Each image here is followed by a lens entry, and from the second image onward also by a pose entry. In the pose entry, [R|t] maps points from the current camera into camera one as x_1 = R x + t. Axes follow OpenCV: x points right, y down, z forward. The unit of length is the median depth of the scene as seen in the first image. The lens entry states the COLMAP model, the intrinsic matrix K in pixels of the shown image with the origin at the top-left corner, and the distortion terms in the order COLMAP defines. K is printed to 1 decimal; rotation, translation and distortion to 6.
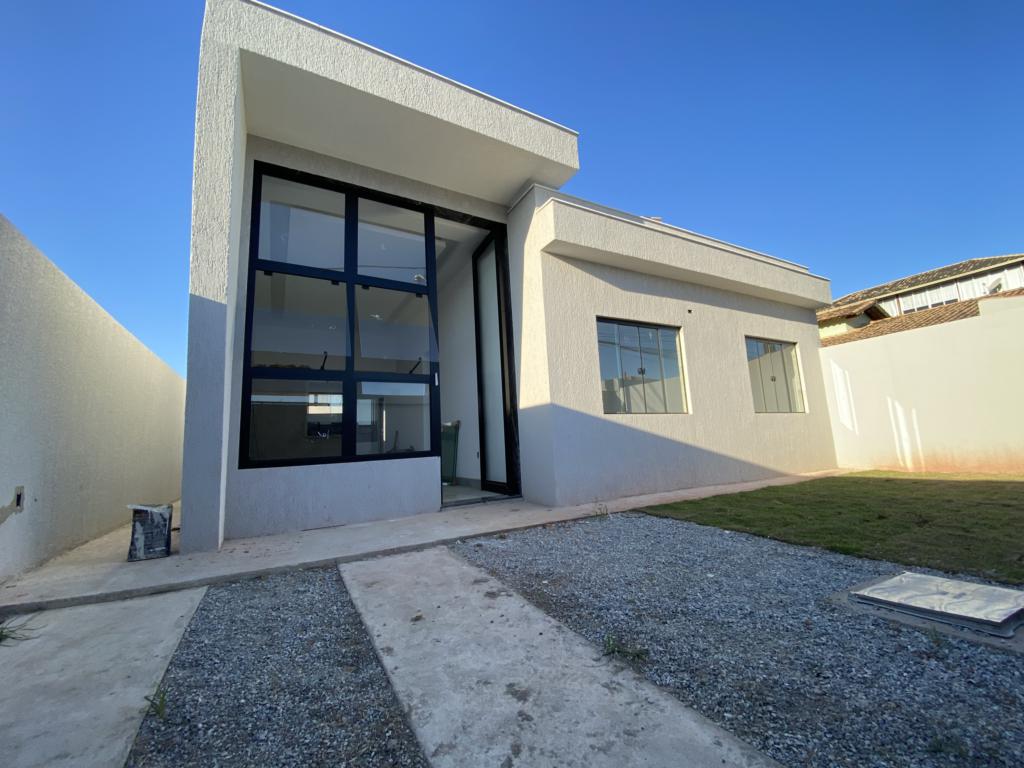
lens RADIAL K [[415.9, 0, 514.9], [0, 415.9, 383.8], [0, 0, 1]] dist [0.002314, -0.013462]
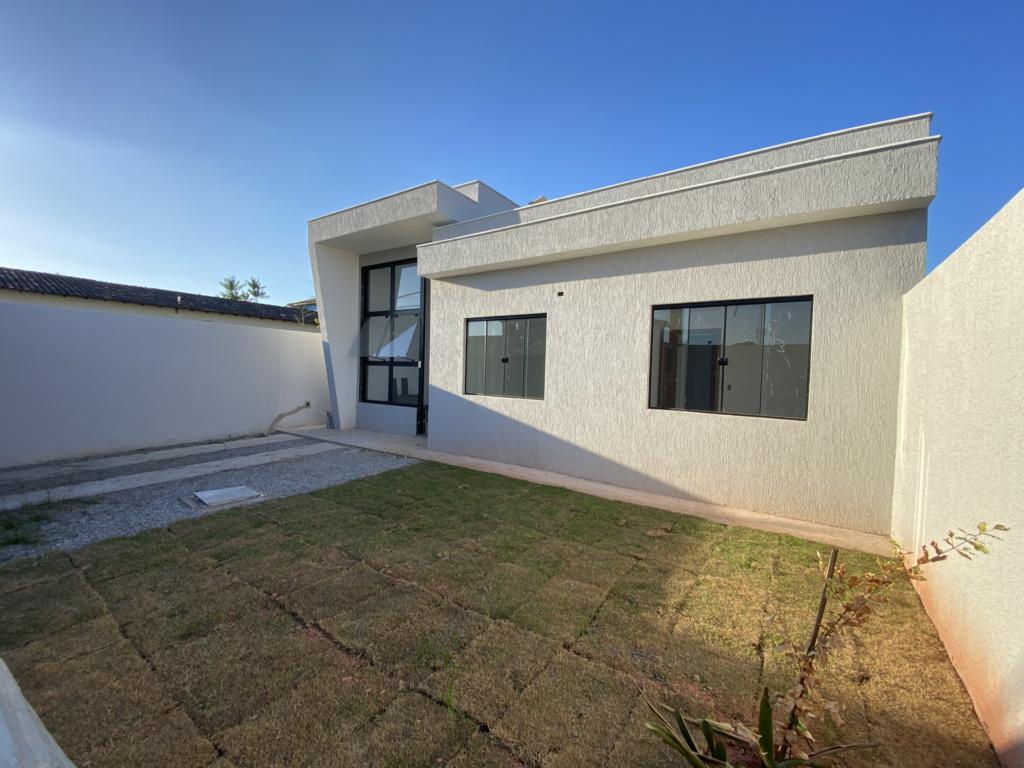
lens RADIAL K [[415.9, 0, 512.6], [0, 415.9, 387.8], [0, 0, 1]] dist [0.002314, -0.013462]
pose [[0.432790, 0.100802, -0.895842, 1.678019], [0.084905, 0.984754, 0.151825, -0.157155], [0.897488, -0.141769, 0.417633, 0.649225]]
